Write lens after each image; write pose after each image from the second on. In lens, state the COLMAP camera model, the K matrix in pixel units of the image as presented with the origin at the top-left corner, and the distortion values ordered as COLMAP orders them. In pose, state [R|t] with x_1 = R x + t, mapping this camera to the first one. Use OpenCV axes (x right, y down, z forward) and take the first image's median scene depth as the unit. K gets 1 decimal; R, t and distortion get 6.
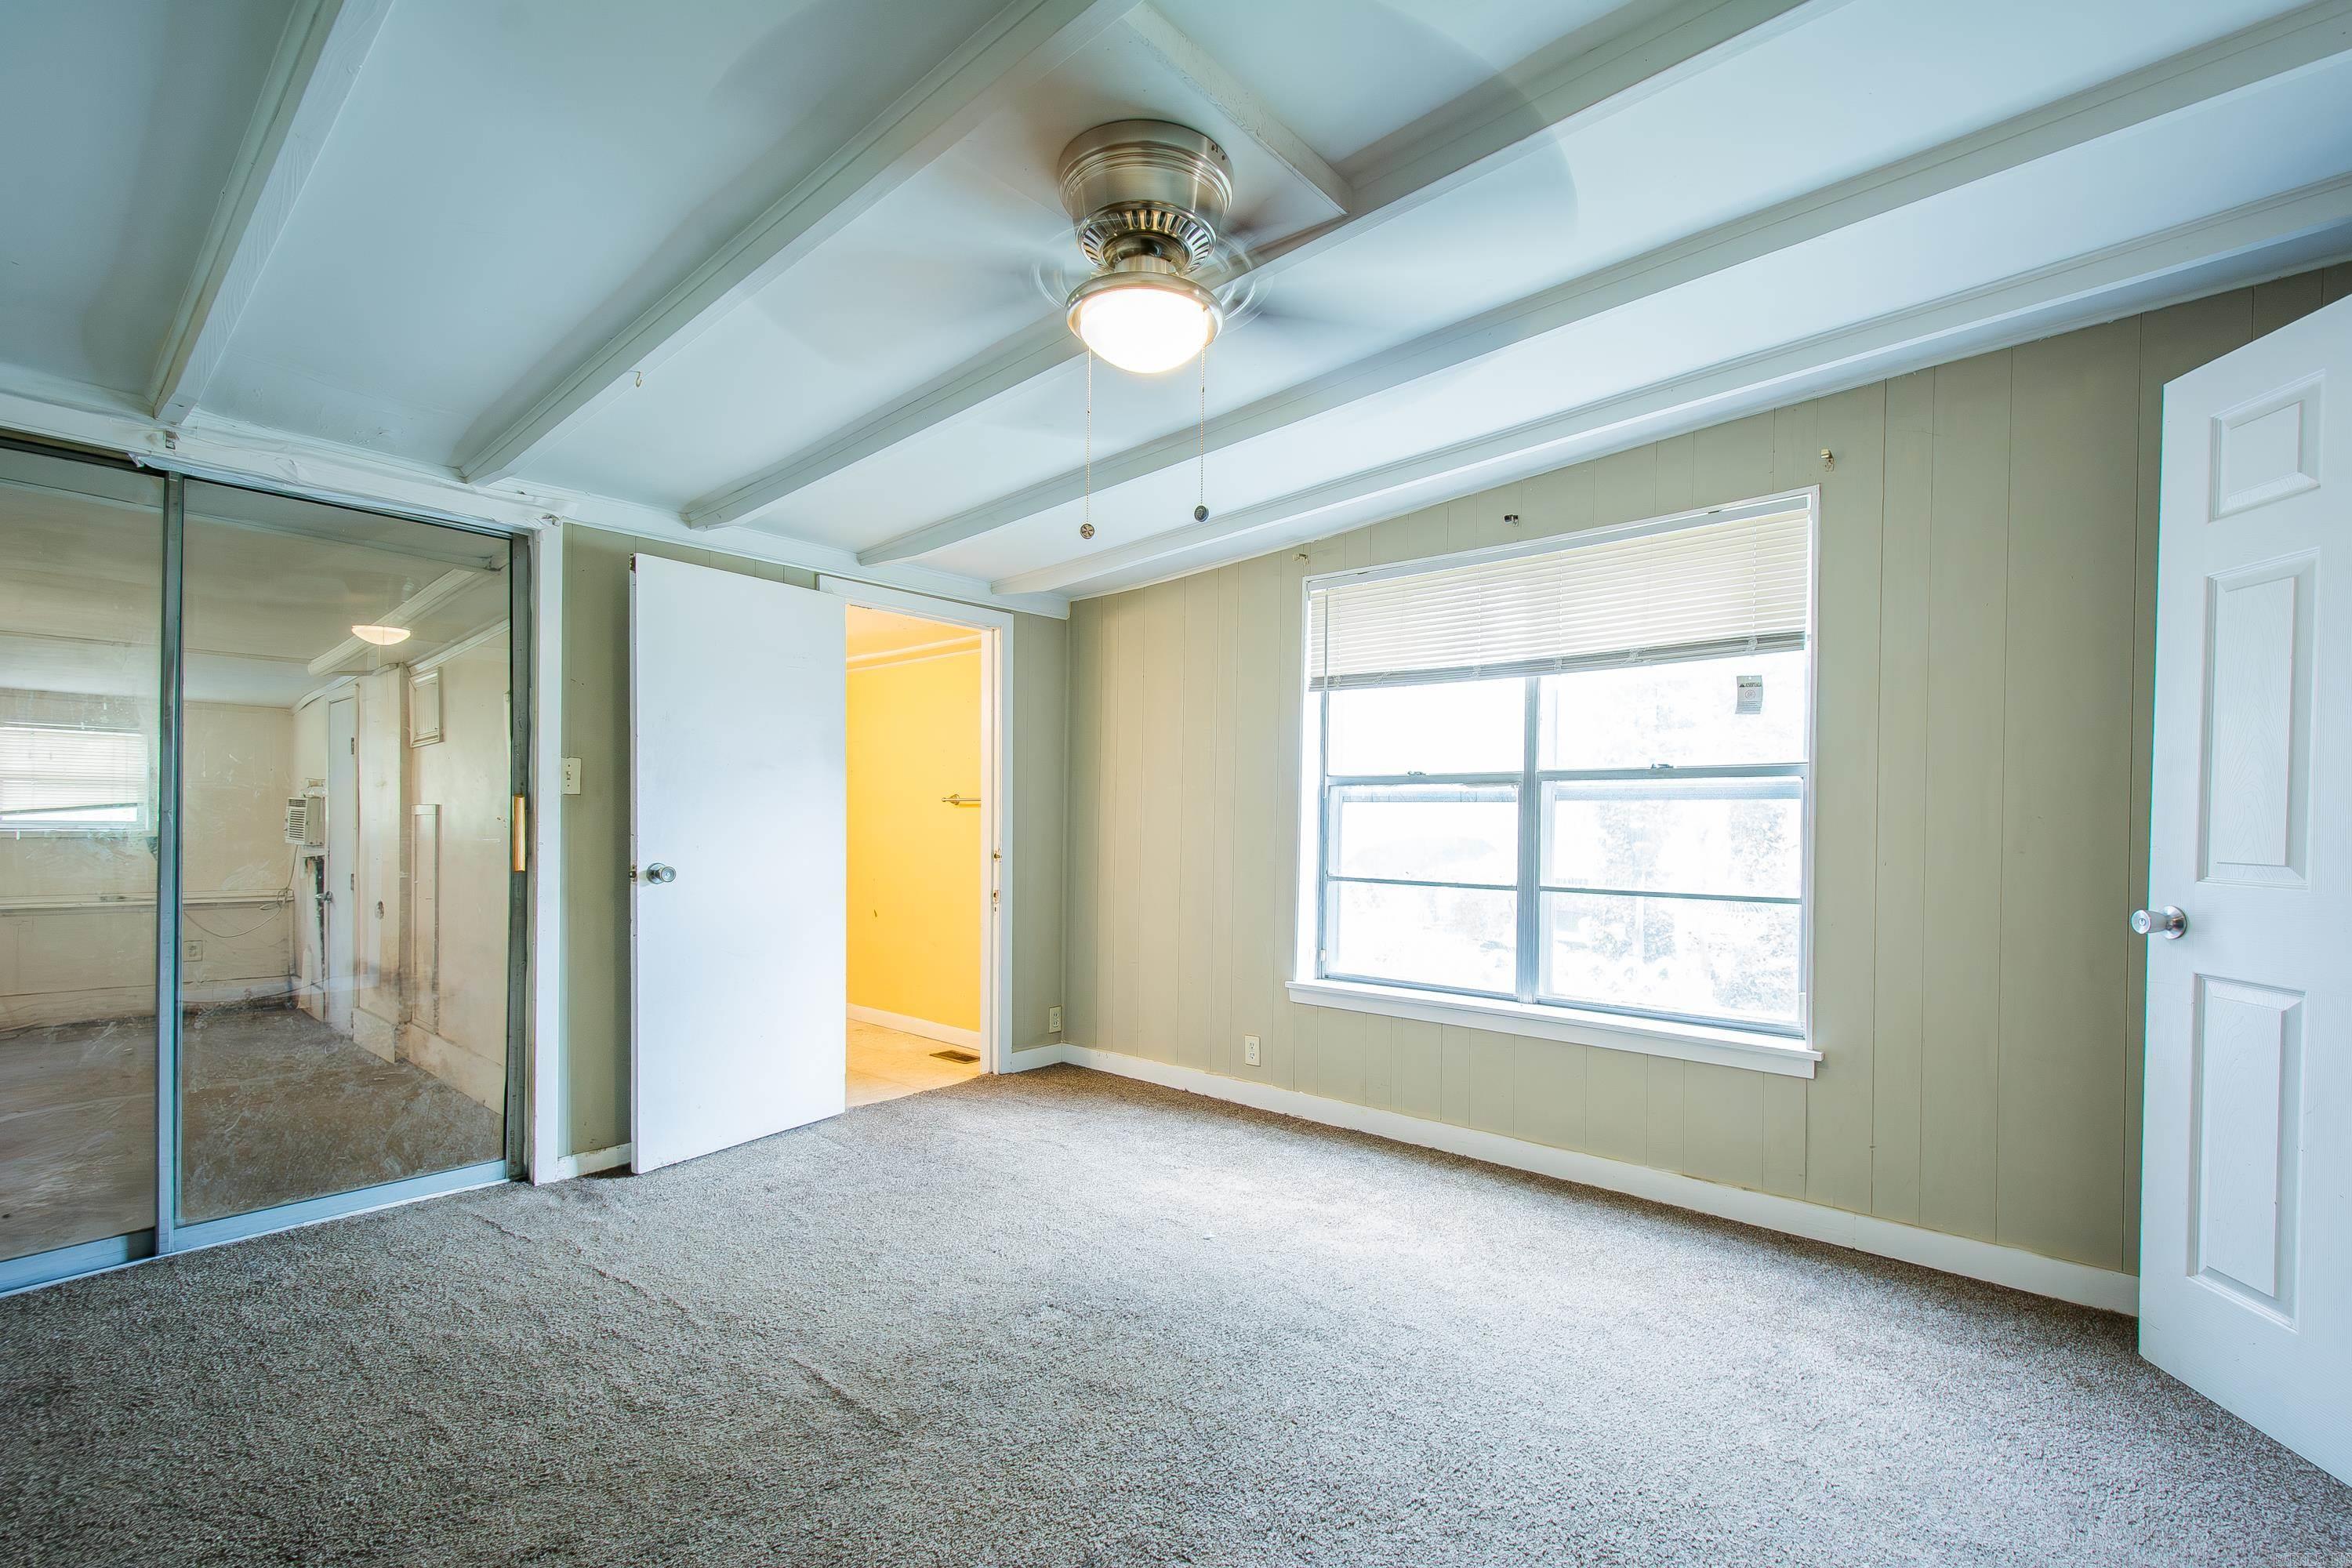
lens RADIAL K [[1024.4, 0, 1200.8], [0, 1024.4, 821.9], [0, 0, 1]] dist [0.013894, -0.008599]
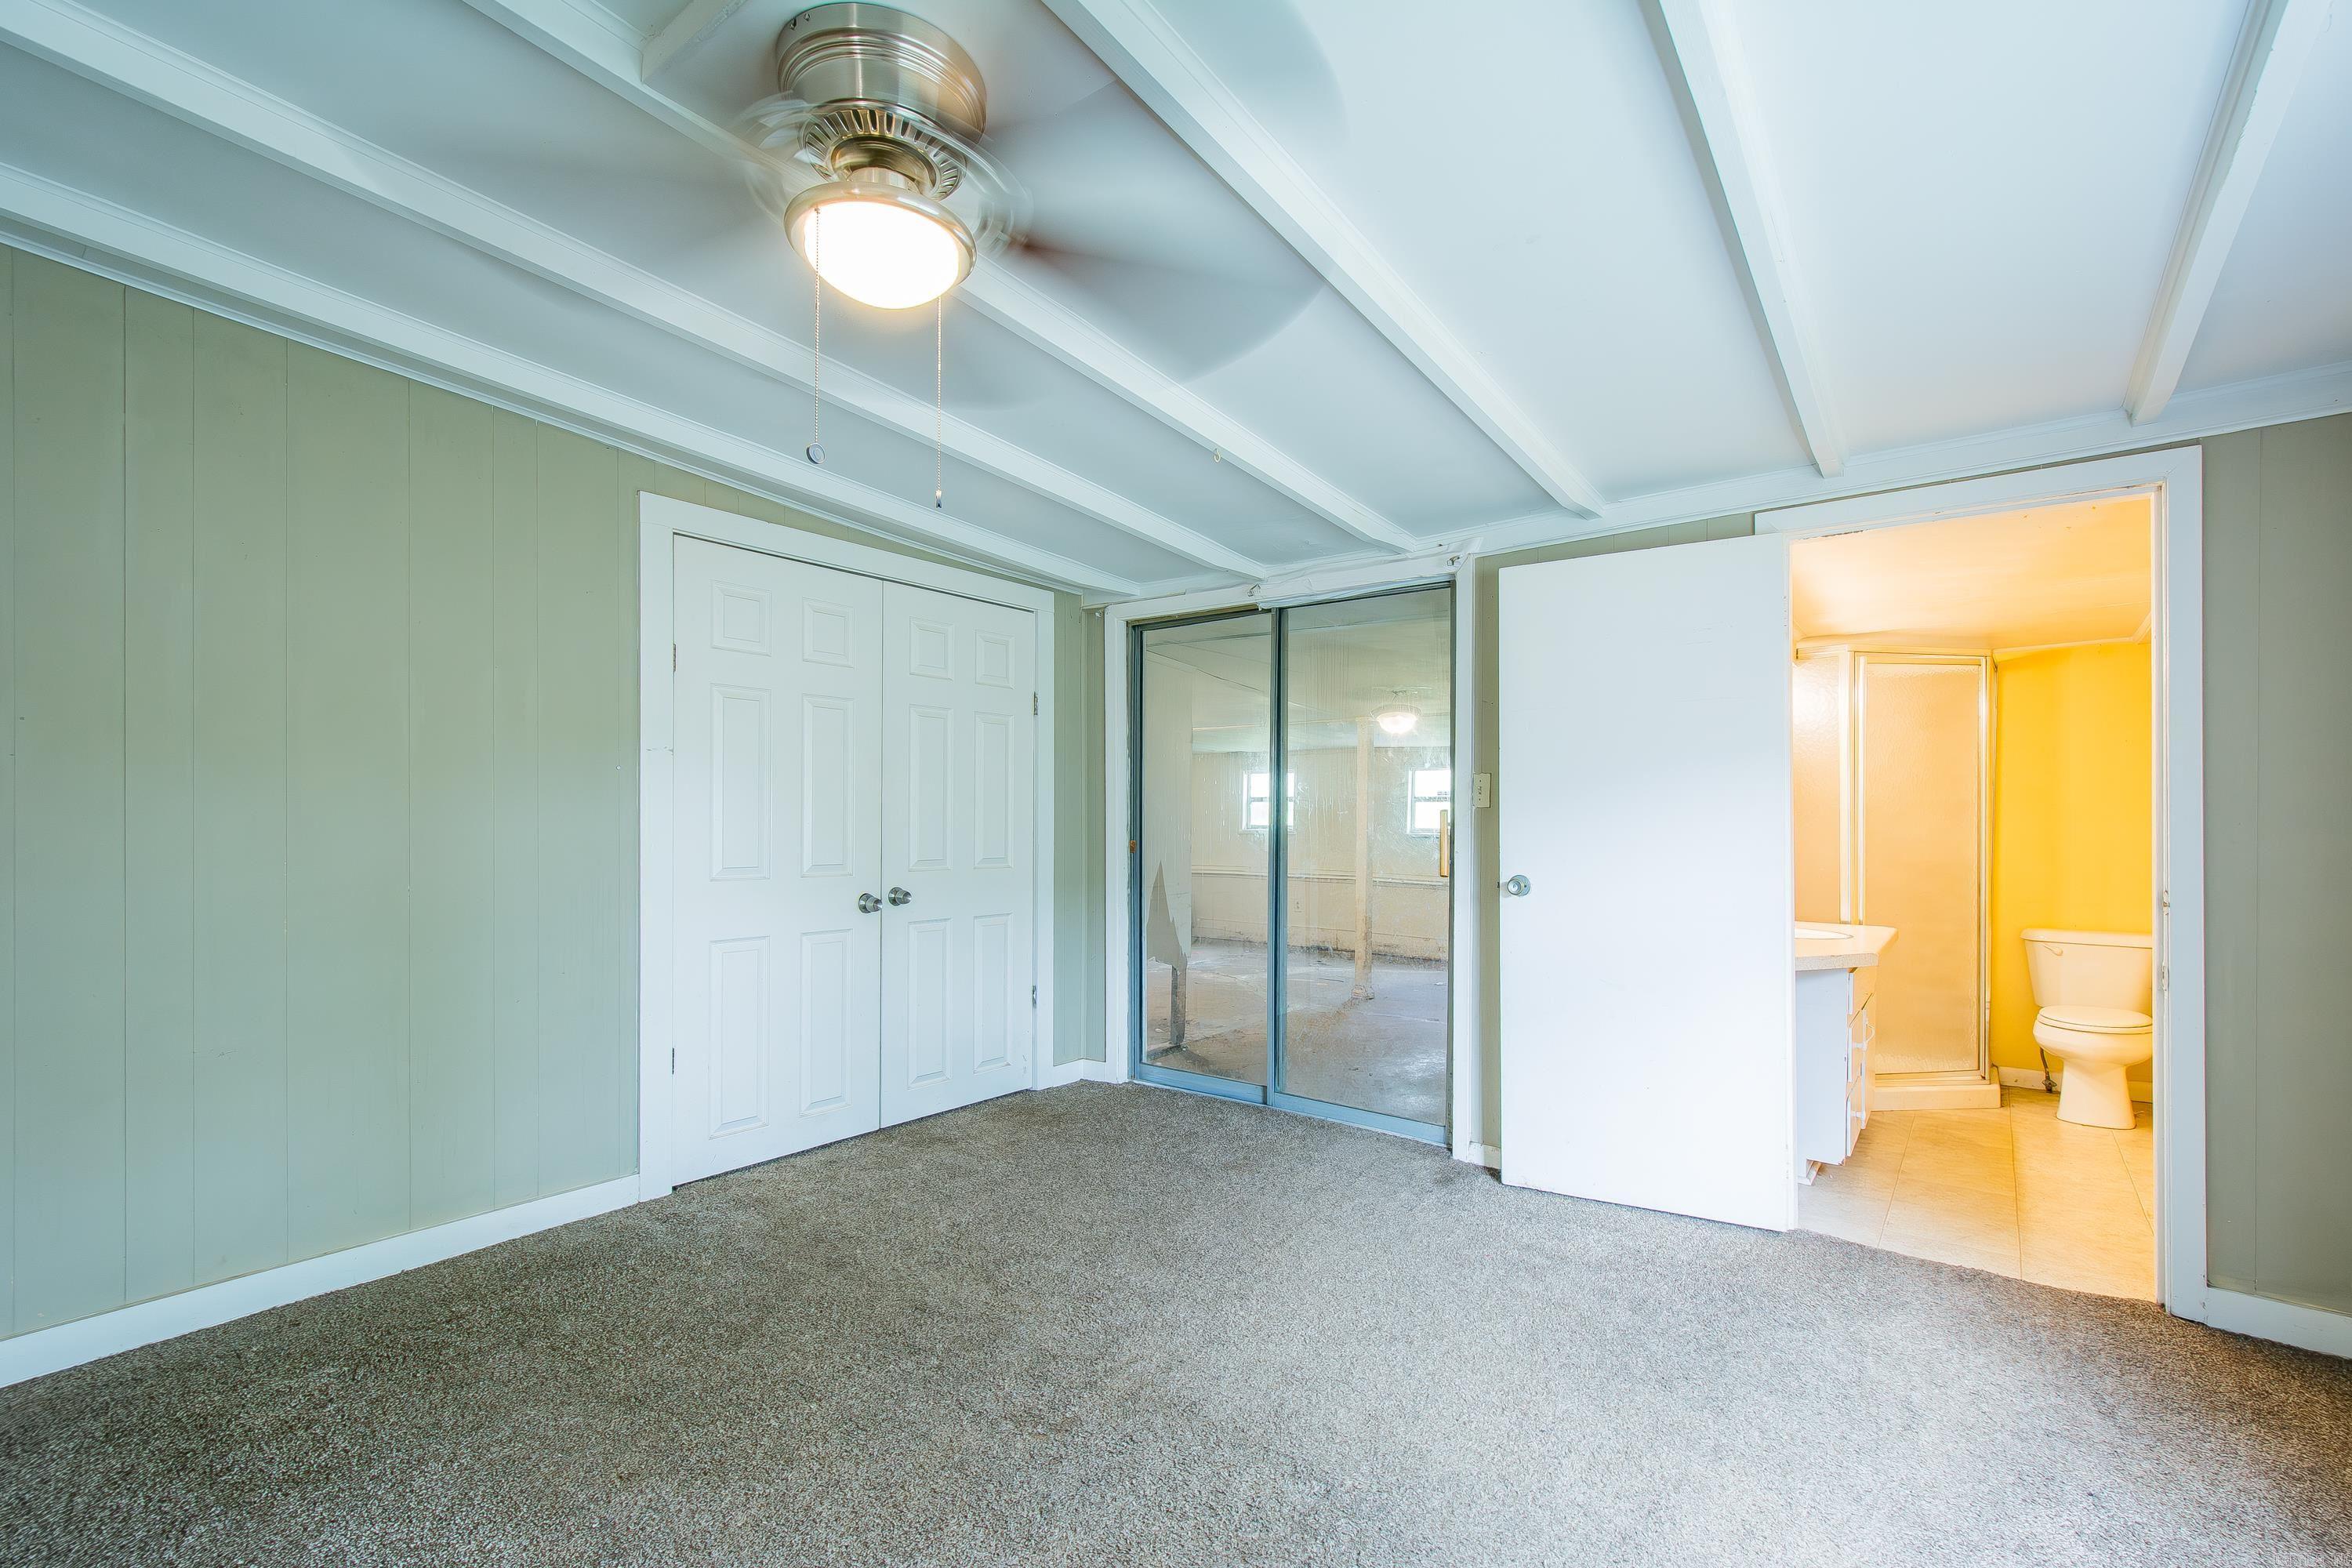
lens RADIAL K [[1024.4, 0, 1200.8], [0, 1024.4, 821.9], [0, 0, 1]] dist [0.013894, -0.008599]
pose [[0.042419, -0.003908, -0.999092, 0.450808], [-0.007756, 0.999961, -0.004241, -0.005189], [0.999070, 0.007929, 0.042387, 0.664688]]
